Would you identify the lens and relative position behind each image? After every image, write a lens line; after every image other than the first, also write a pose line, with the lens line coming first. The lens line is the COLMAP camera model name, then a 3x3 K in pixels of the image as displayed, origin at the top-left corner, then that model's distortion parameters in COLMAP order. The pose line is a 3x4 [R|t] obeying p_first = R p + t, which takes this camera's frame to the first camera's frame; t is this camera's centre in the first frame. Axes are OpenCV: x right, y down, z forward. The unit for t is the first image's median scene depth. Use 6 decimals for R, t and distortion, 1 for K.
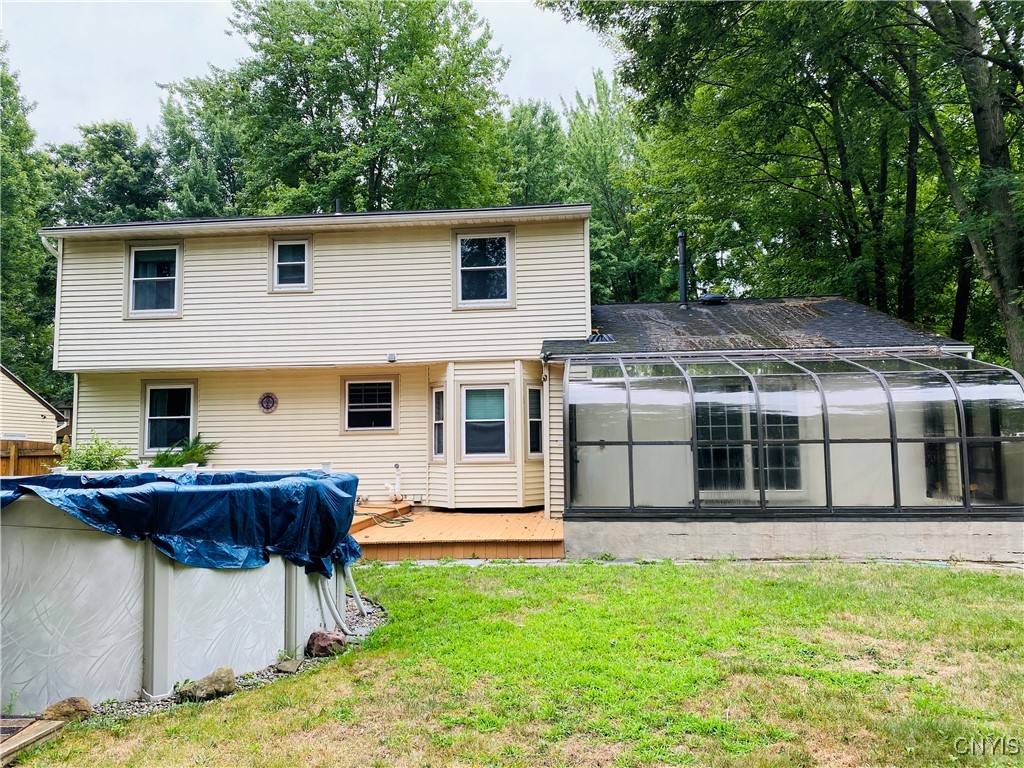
lens RADIAL K [[784.8, 0, 517.8], [0, 784.8, 381.0], [0, 0, 1]] dist [0.065848, -0.099396]
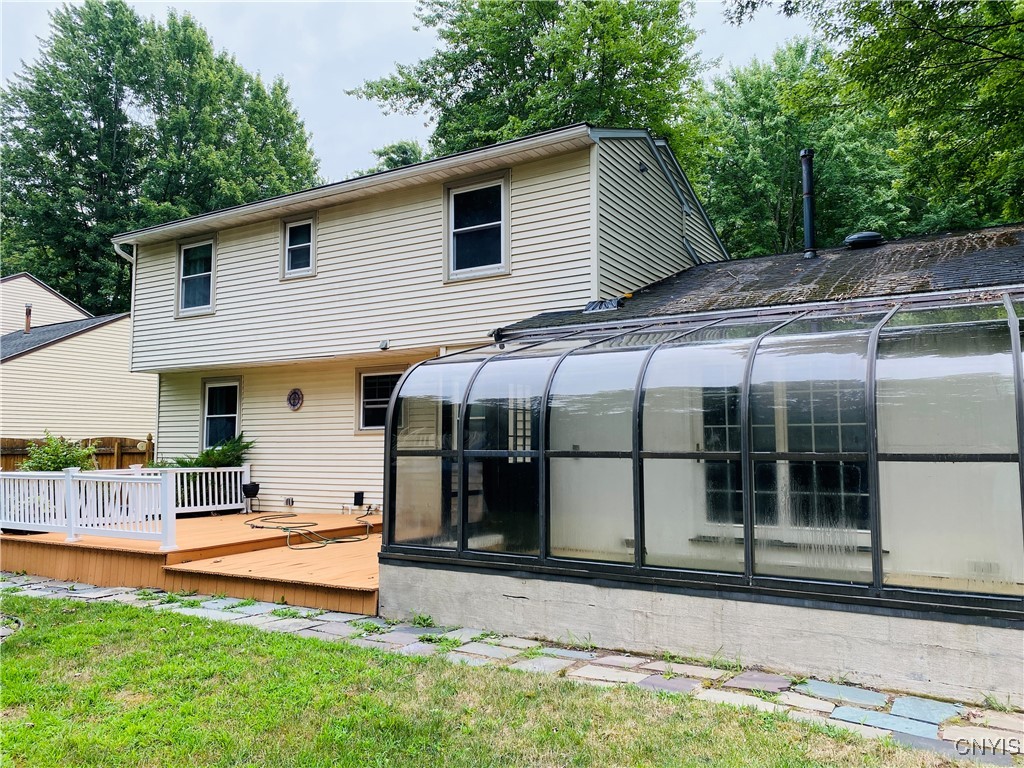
lens RADIAL K [[784.8, 0, 517.8], [0, 784.8, 381.0], [0, 0, 1]] dist [0.065848, -0.099396]
pose [[0.897300, -0.024365, -0.440749, 0.337750], [0.028060, 0.999605, 0.001867, 0.011919], [0.440529, -0.014043, 0.897629, 0.292939]]
